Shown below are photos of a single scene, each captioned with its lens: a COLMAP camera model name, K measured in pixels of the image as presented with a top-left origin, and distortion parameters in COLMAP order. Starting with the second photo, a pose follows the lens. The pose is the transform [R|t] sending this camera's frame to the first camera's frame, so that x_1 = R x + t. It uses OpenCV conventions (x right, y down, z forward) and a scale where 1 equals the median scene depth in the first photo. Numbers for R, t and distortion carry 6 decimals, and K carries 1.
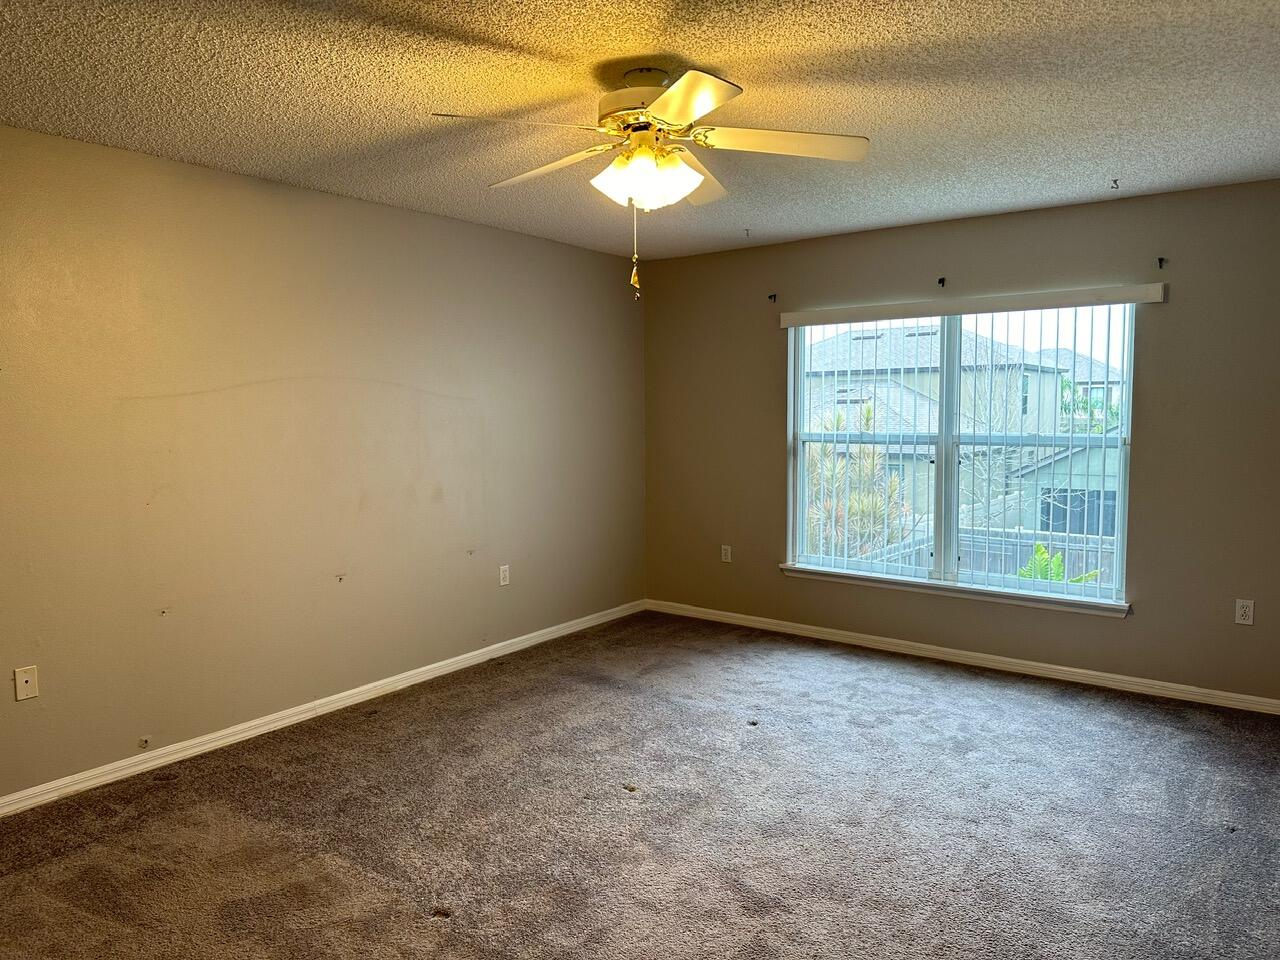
lens RADIAL K [[868.3, 0, 637.2], [0, 868.3, 472.8], [0, 0, 1]] dist [0.193723, -0.336567]
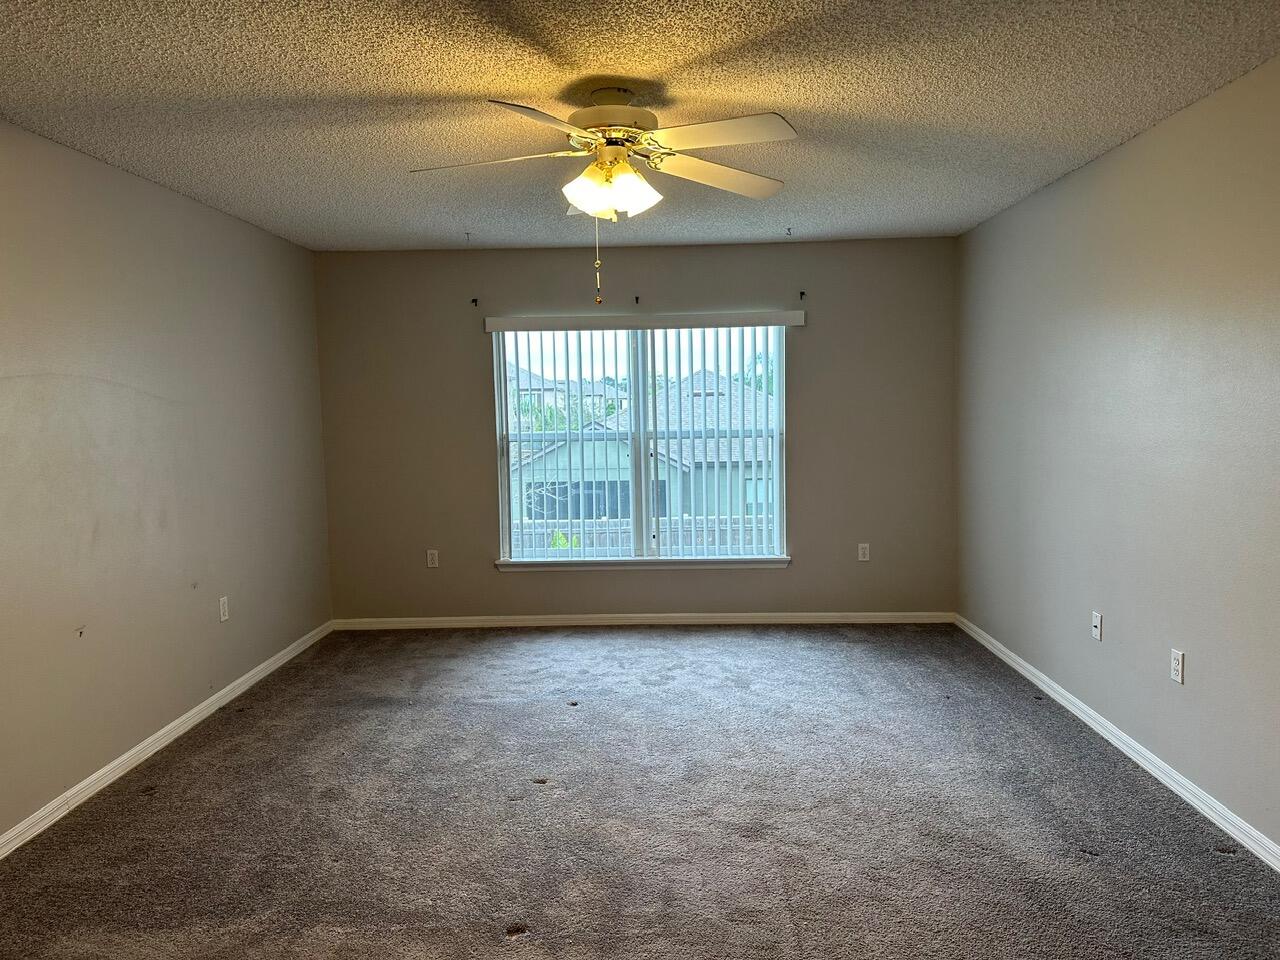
lens RADIAL K [[868.3, 0, 637.2], [0, 868.3, 472.8], [0, 0, 1]] dist [0.193723, -0.336567]
pose [[0.824874, -0.053004, 0.562827, -0.348130], [0.056552, 0.998338, 0.011135, -0.001660], [-0.562481, 0.022644, 0.826500, 0.065548]]
